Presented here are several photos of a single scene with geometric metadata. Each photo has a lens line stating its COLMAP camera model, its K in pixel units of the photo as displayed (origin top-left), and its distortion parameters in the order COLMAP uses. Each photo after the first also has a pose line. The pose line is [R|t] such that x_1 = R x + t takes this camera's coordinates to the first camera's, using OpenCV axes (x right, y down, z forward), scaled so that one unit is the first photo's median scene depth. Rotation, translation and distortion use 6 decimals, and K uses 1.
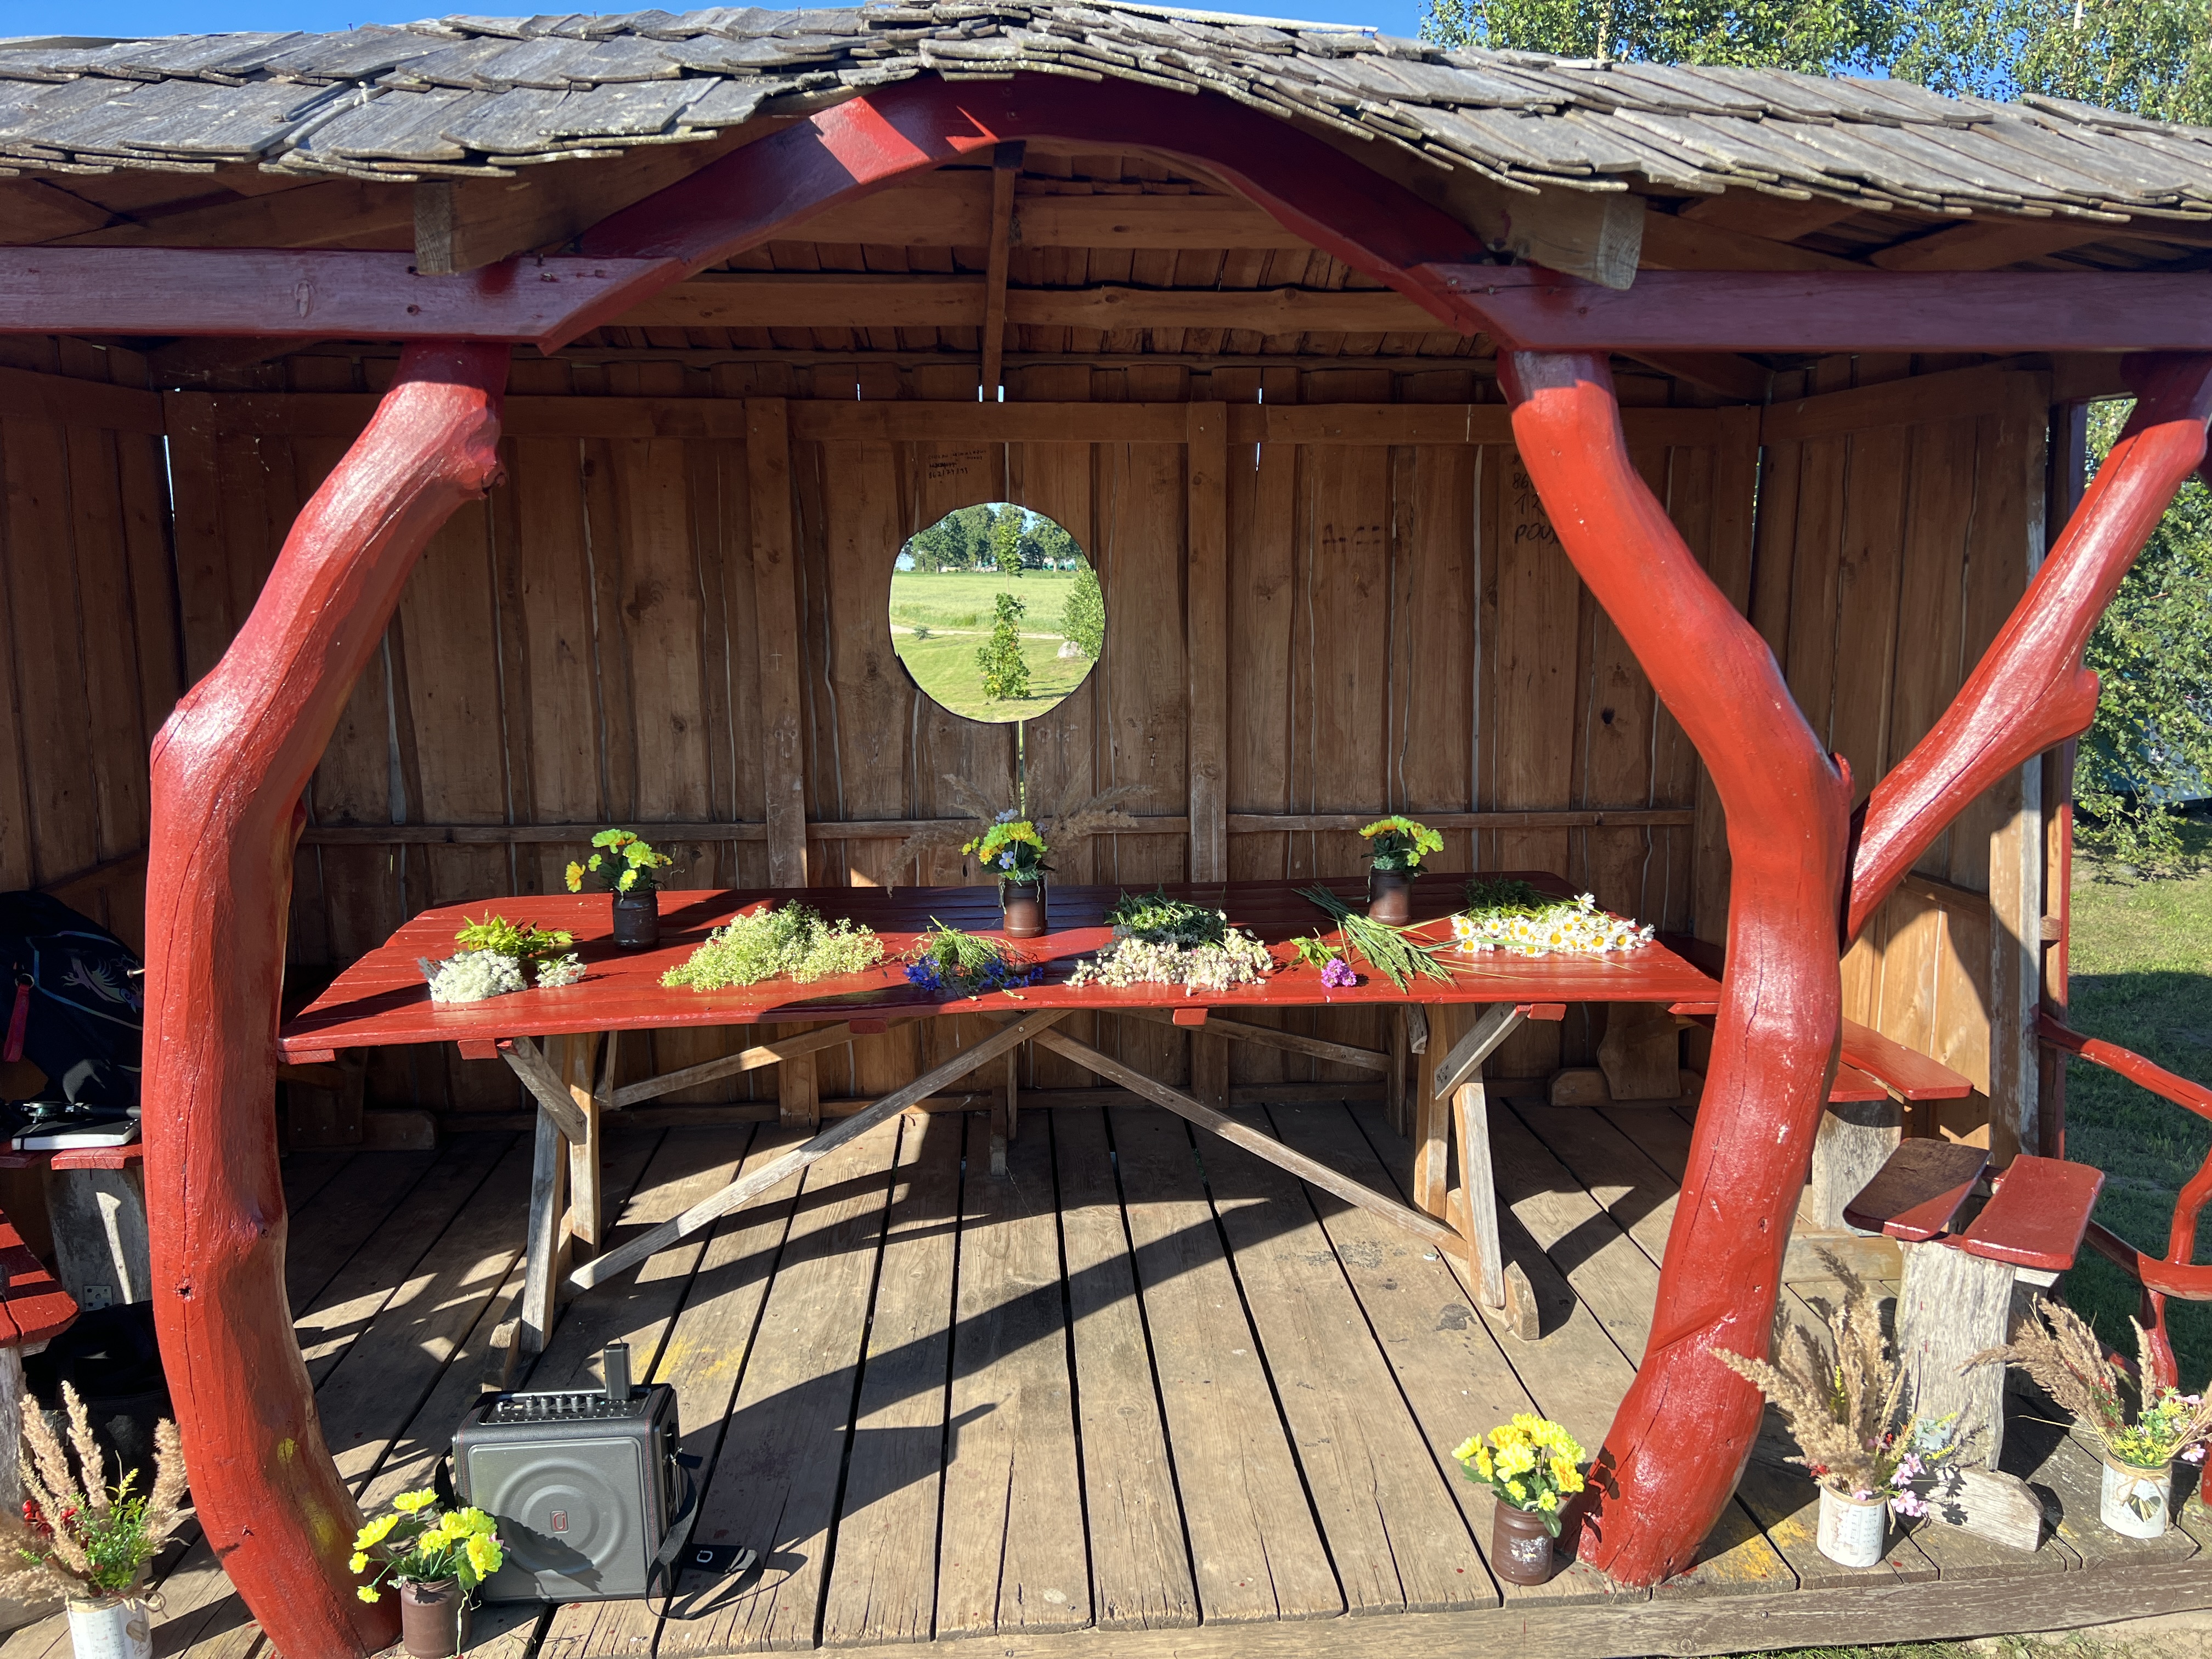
lens RADIAL K [[1688.3, 0, 1172.3], [0, 1688.3, 831.4], [0, 0, 1]] dist [0.044929, -0.109150]
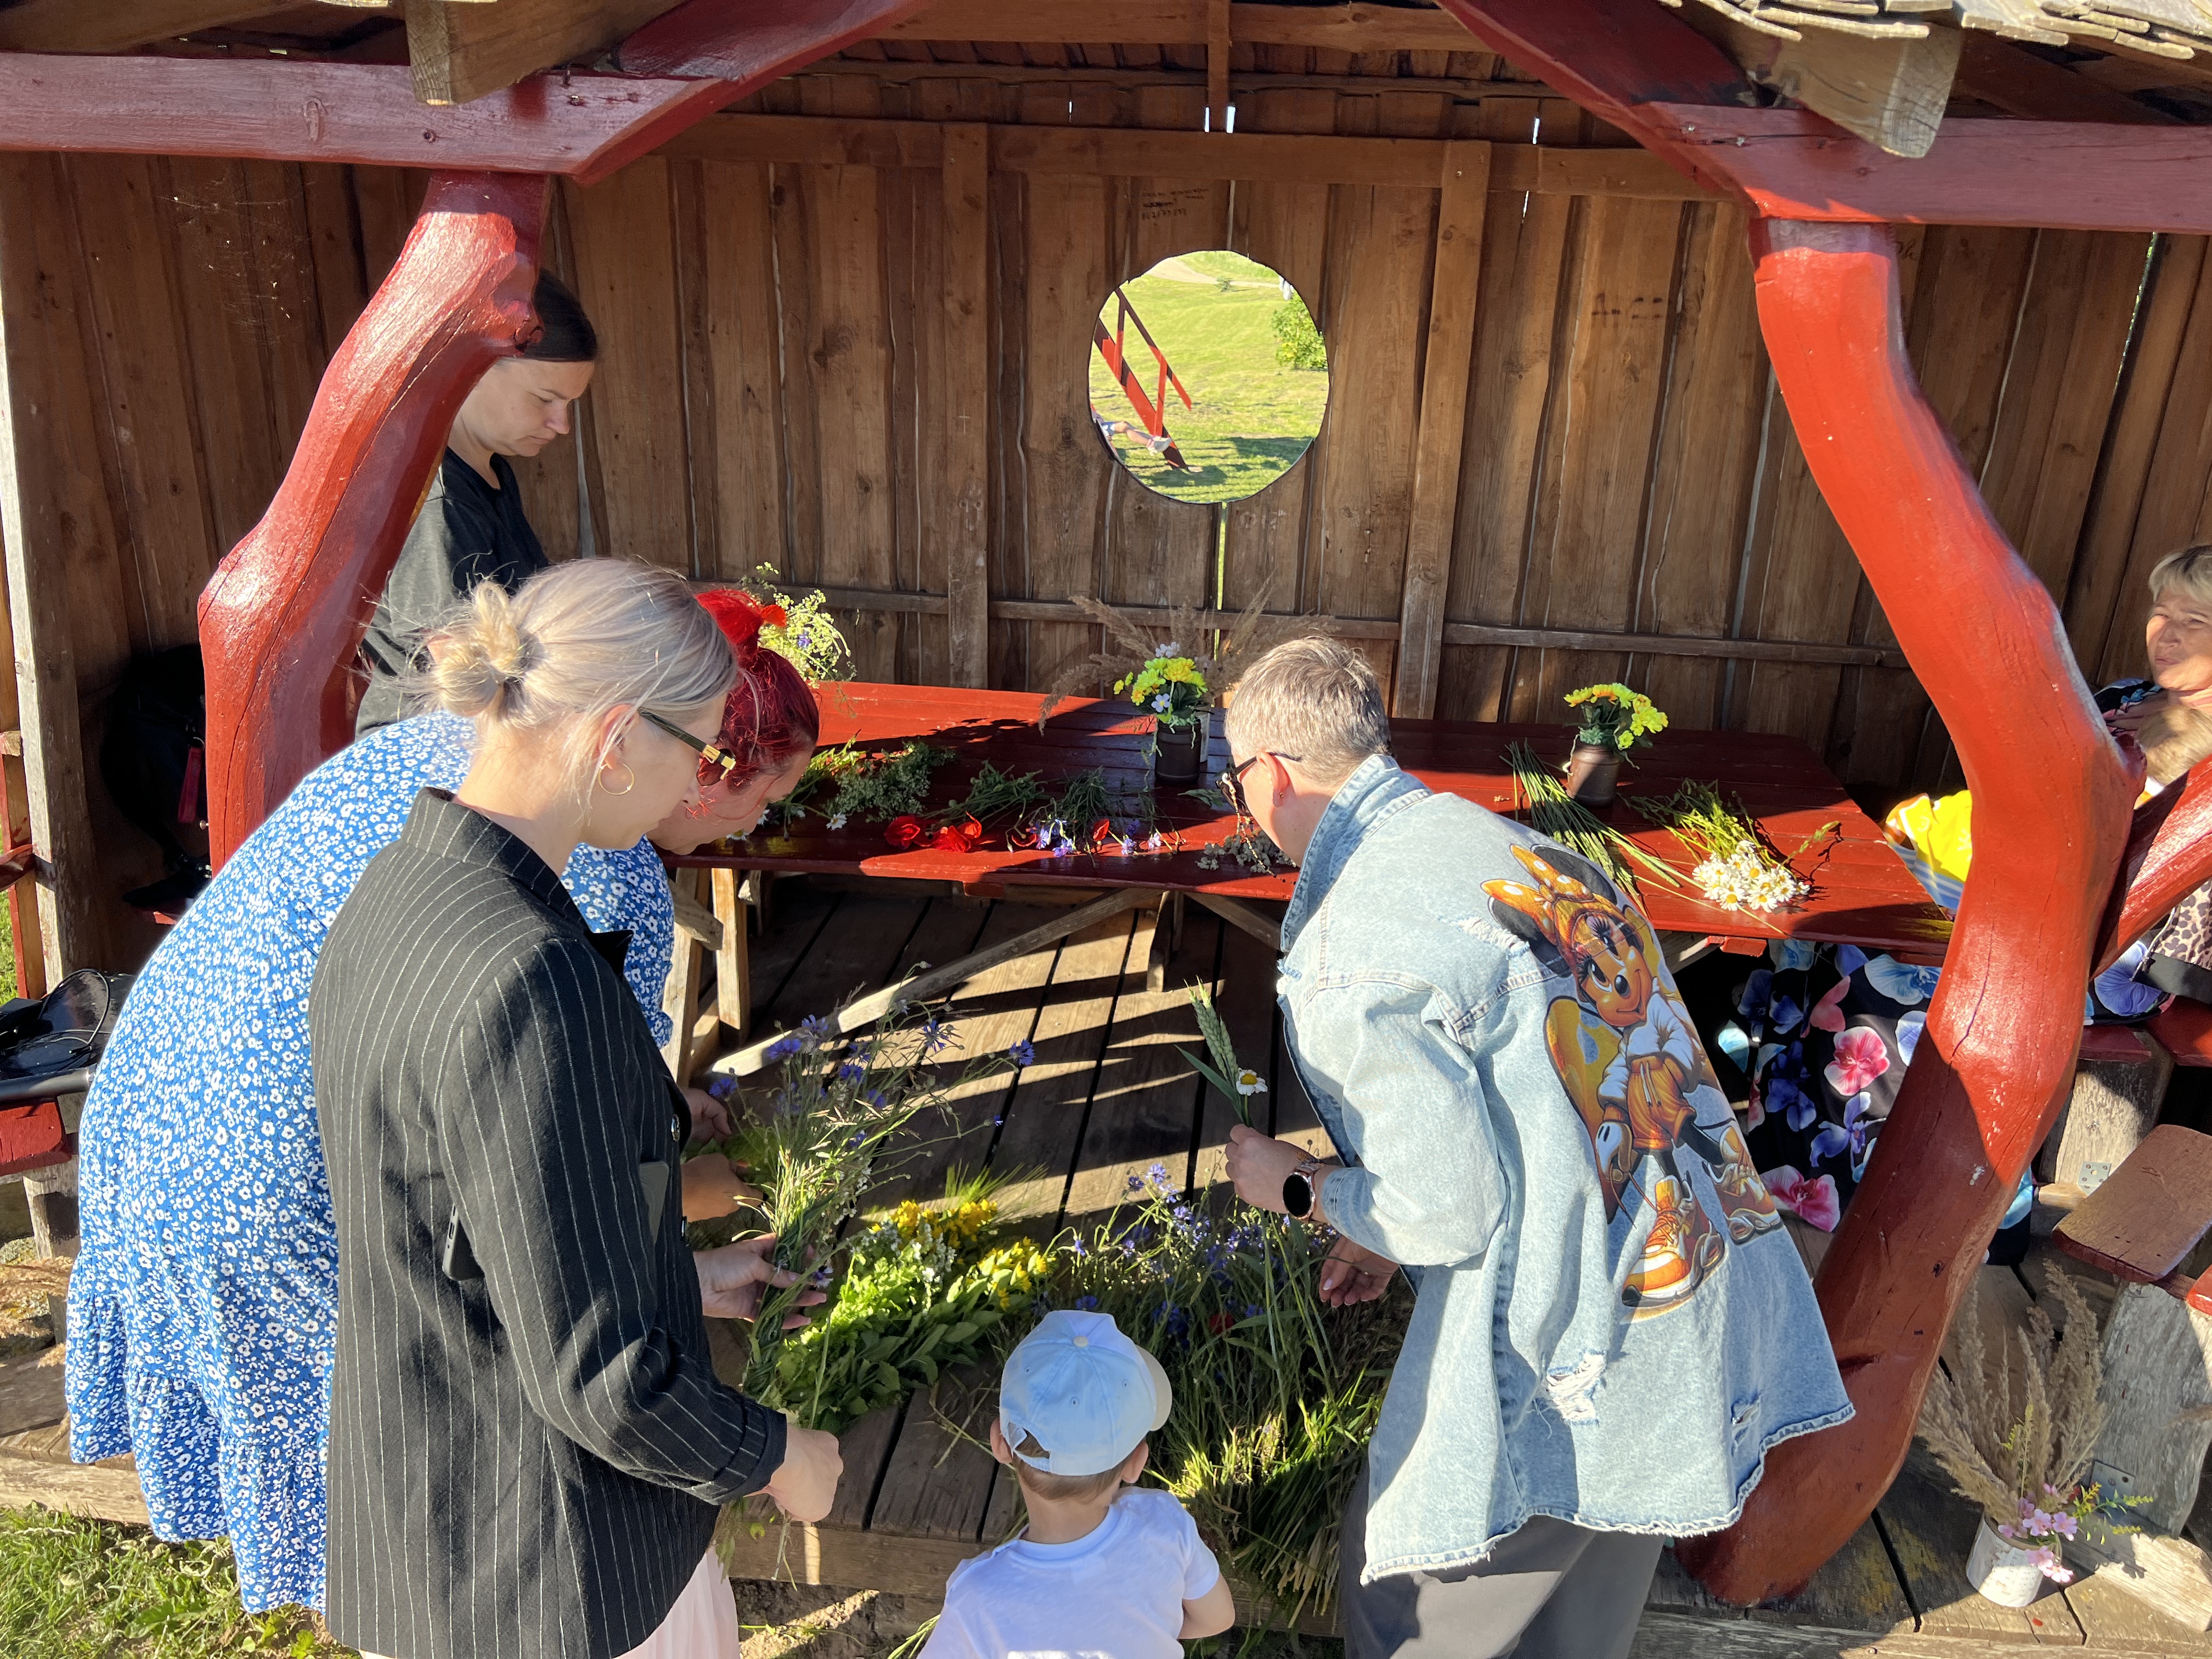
lens RADIAL K [[1697.9, 0, 1165.9], [0, 1697.9, 825.7], [0, 0, 1]] dist [0.010453, -0.050804]
pose [[0.980378, 0.105712, -0.166386, 0.051162], [-0.070169, 0.975909, 0.206586, -0.085782], [0.184216, -0.190857, 0.964177, 0.085364]]
